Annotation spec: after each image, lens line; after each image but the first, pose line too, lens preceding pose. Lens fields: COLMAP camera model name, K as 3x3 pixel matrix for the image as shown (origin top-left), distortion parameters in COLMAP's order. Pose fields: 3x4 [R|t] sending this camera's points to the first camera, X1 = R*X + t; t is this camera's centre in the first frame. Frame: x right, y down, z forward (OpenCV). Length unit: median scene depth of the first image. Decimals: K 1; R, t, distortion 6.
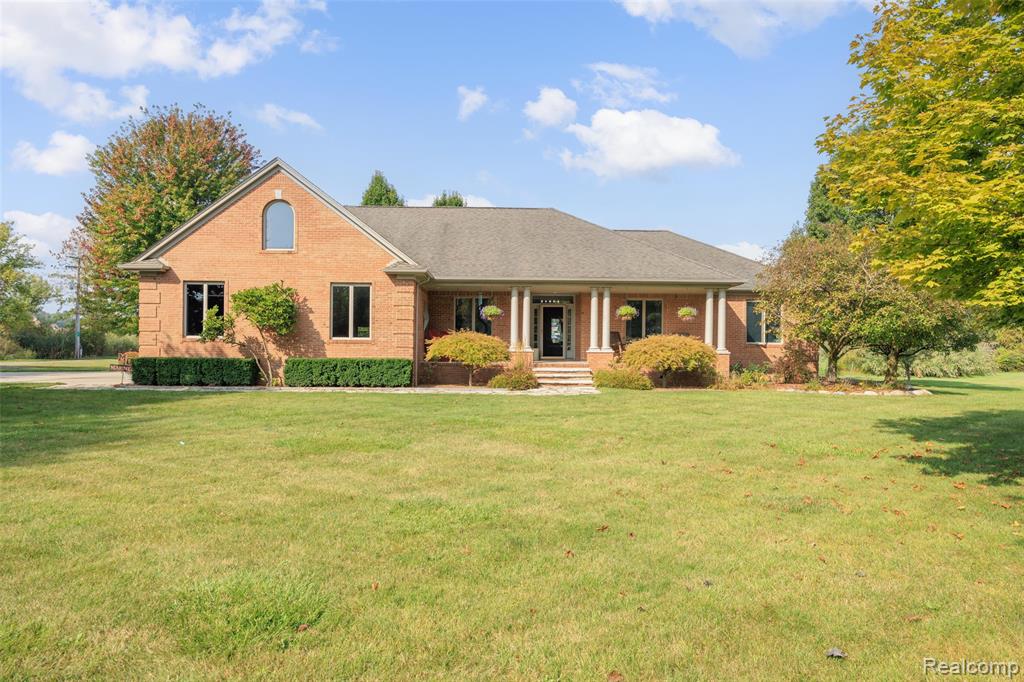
lens RADIAL K [[713.6, 0, 512.5], [0, 713.6, 342.1], [0, 0, 1]] dist [0.003922, 0.000245]
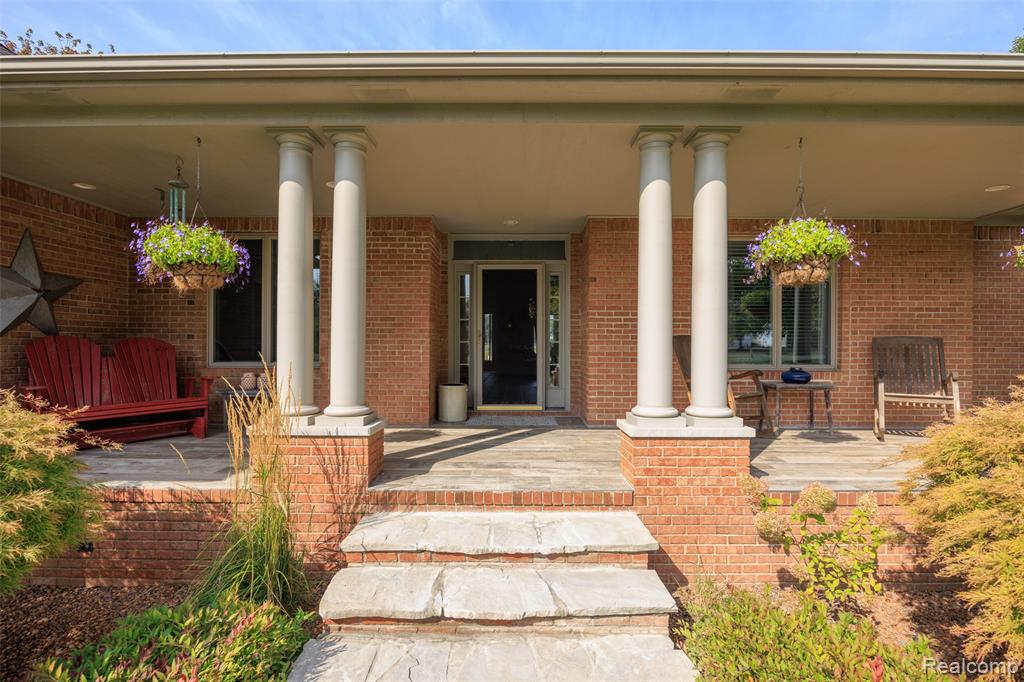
lens RADIAL K [[502.2, 0, 512.6], [0, 502.2, 341.7], [0, 0, 1]] dist [-0.000126, -0.000003]
pose [[0.999240, -0.005422, -0.038612, 0.077018], [0.005313, 0.999982, -0.002926, -0.012910], [0.038628, 0.002719, 0.999250, 0.836205]]
